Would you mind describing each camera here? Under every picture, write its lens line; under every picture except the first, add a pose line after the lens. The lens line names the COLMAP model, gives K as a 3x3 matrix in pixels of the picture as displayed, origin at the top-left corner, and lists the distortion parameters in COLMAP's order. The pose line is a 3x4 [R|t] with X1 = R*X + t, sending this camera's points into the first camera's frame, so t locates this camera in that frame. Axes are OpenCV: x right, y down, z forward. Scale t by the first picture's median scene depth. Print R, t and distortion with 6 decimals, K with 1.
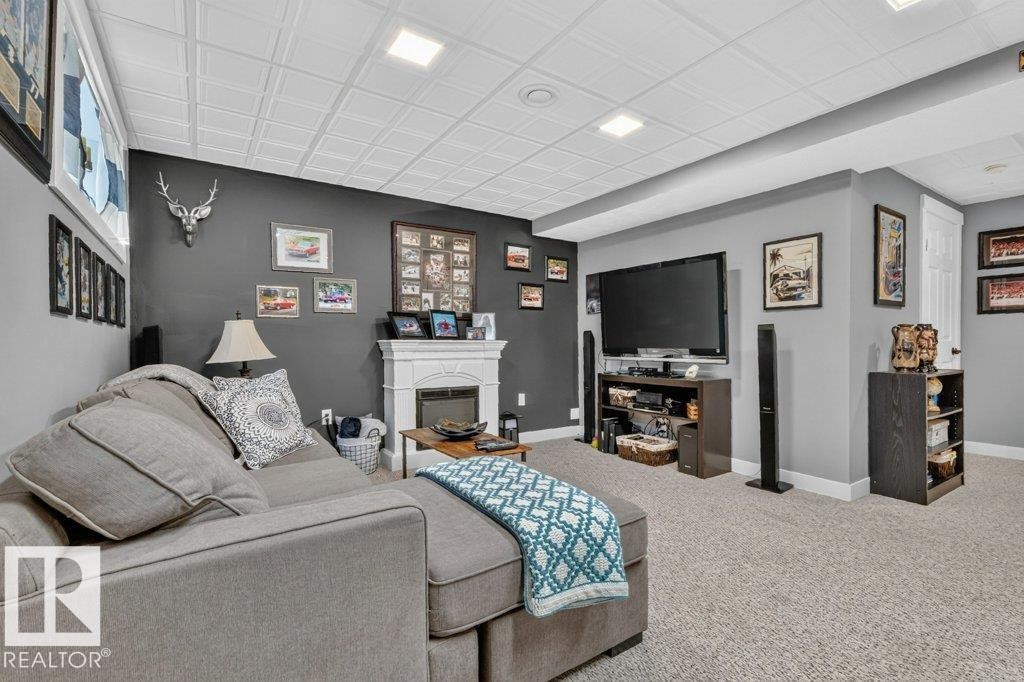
lens RADIAL K [[480.0, 0, 525.0], [0, 480.0, 342.8], [0, 0, 1]] dist [-0.000290, 0.000833]
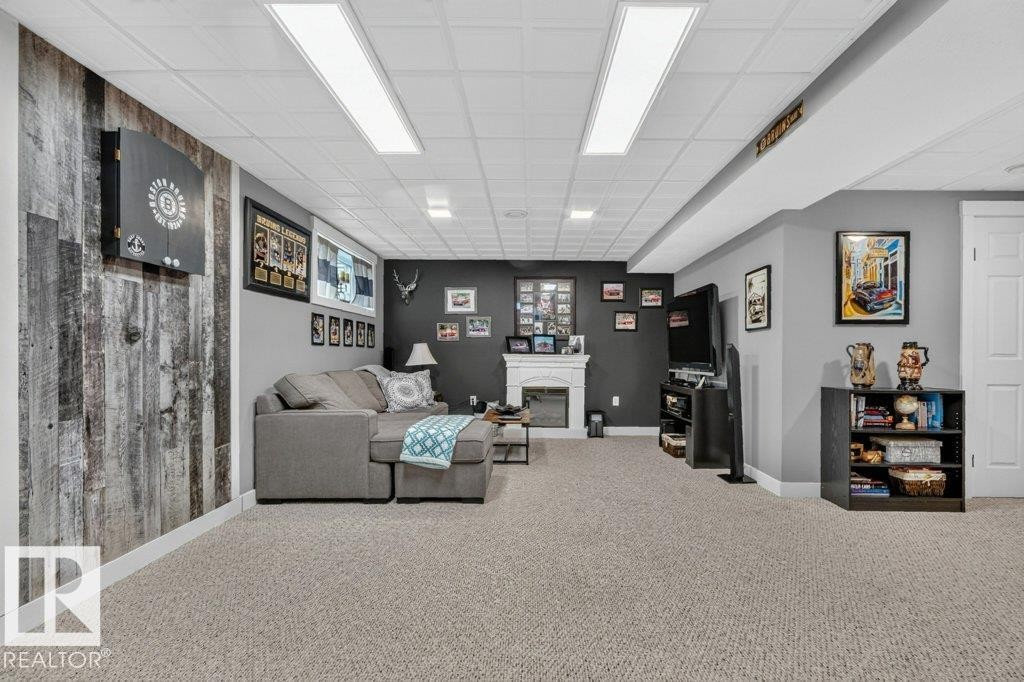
lens RADIAL K [[480.0, 0, 525.0], [0, 480.0, 342.8], [0, 0, 1]] dist [-0.000290, 0.000833]
pose [[0.813344, -0.007453, -0.581736, 0.657741], [-0.008977, 0.999638, -0.025358, -0.004008], [0.581714, 0.025847, 0.812982, -0.235757]]
